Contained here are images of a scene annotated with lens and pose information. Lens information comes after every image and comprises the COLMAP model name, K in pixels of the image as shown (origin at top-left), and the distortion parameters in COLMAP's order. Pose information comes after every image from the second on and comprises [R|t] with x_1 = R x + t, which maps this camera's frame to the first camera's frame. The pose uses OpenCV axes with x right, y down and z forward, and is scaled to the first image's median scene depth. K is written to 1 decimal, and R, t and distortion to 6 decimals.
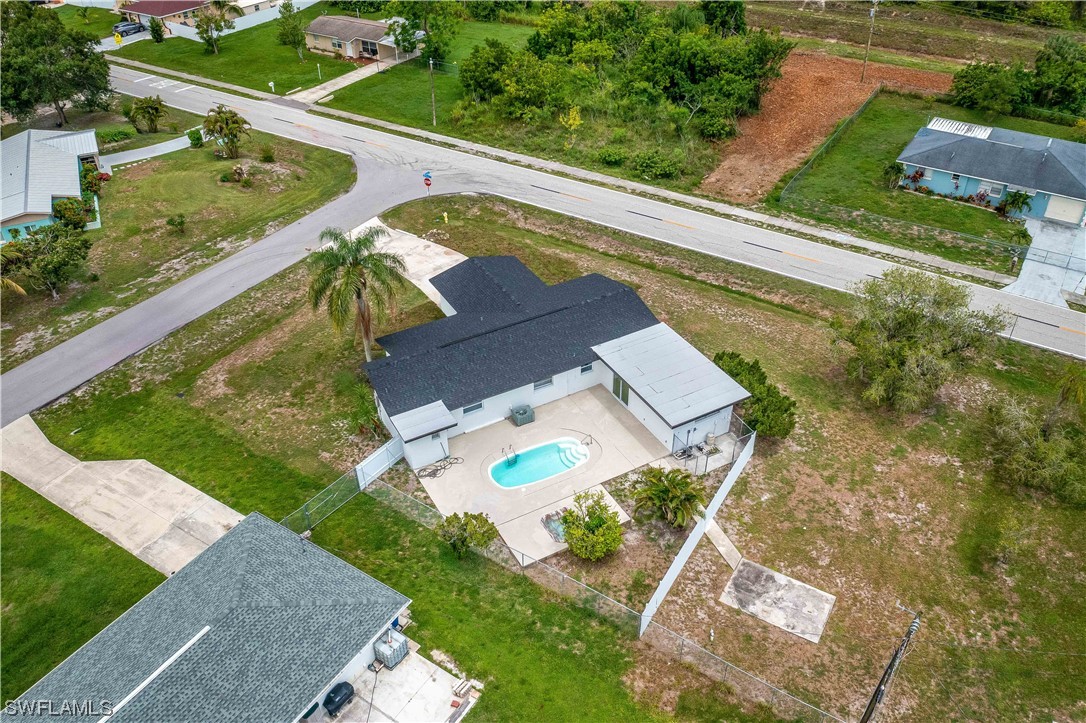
lens RADIAL K [[852.1, 0, 543.0], [0, 852.1, 361.5], [0, 0, 1]] dist [-0.036883, 0.008054]
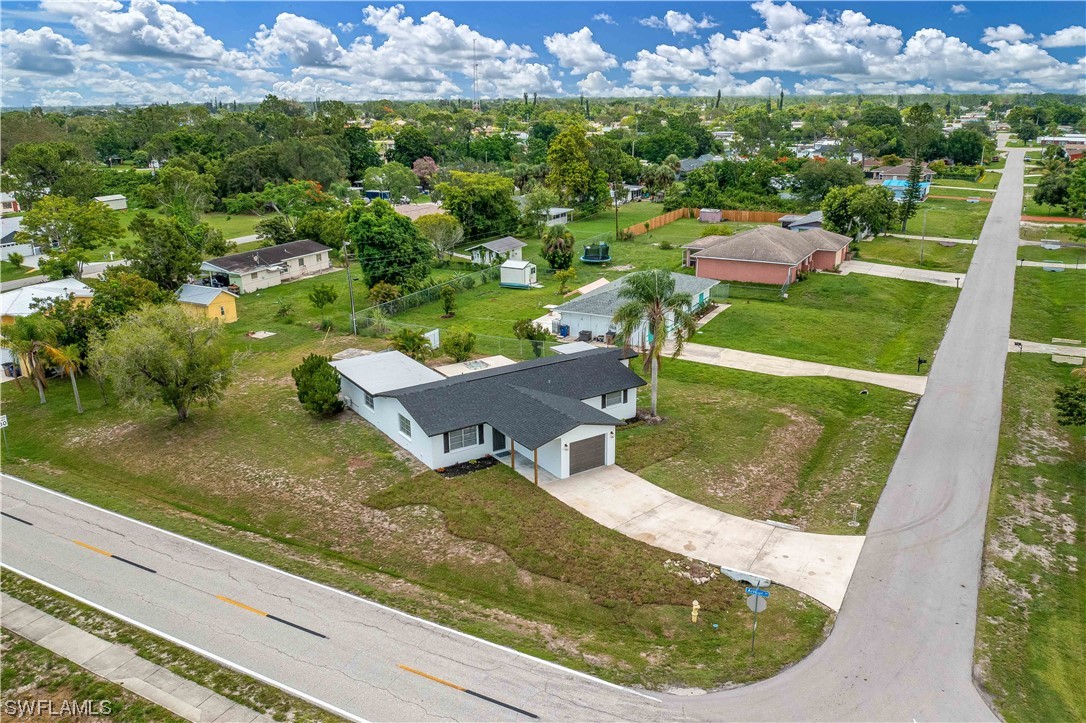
lens RADIAL K [[852.1, 0, 543.0], [0, 852.1, 361.5], [0, 0, 1]] dist [-0.036883, 0.008054]
pose [[-0.996862, 0.045499, -0.064774, 0.001955], [-0.024494, 0.600832, 0.799000, -0.865606], [0.075272, 0.798080, -0.597832, 1.551681]]
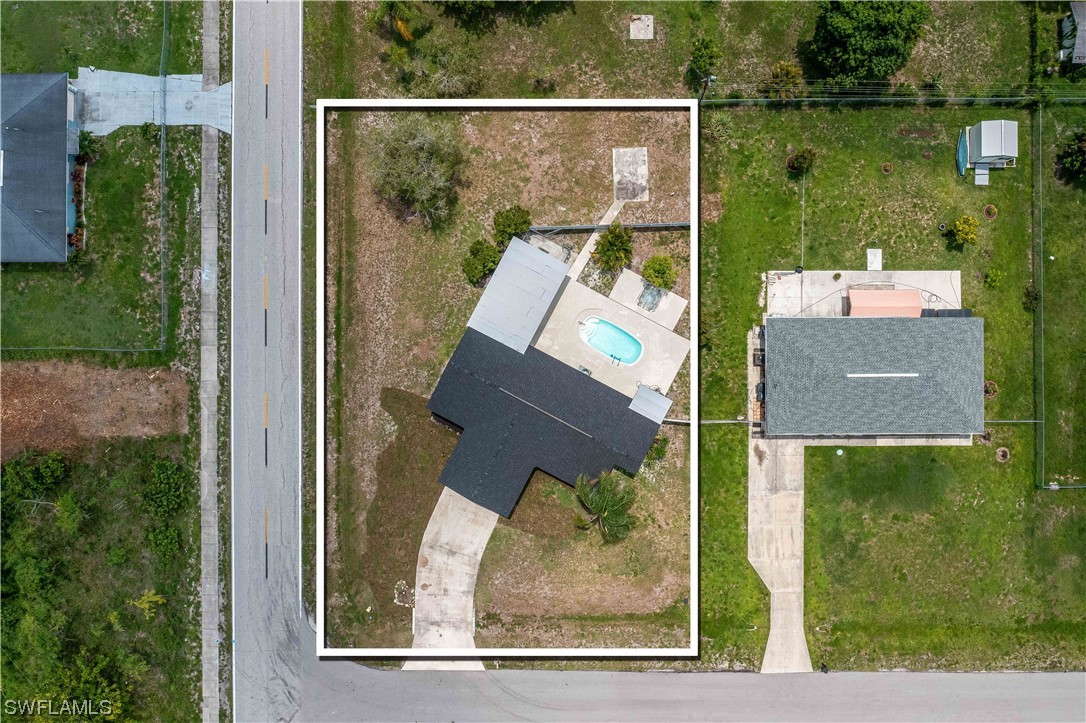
lens RADIAL K [[852.1, 0, 543.0], [0, 852.1, 361.5], [0, 0, 1]] dist [-0.036883, 0.008054]
pose [[-0.547984, -0.836206, 0.021762, -0.001201], [0.506520, -0.311005, 0.804185, -1.051458], [-0.665696, 0.451704, 0.593981, 0.148340]]
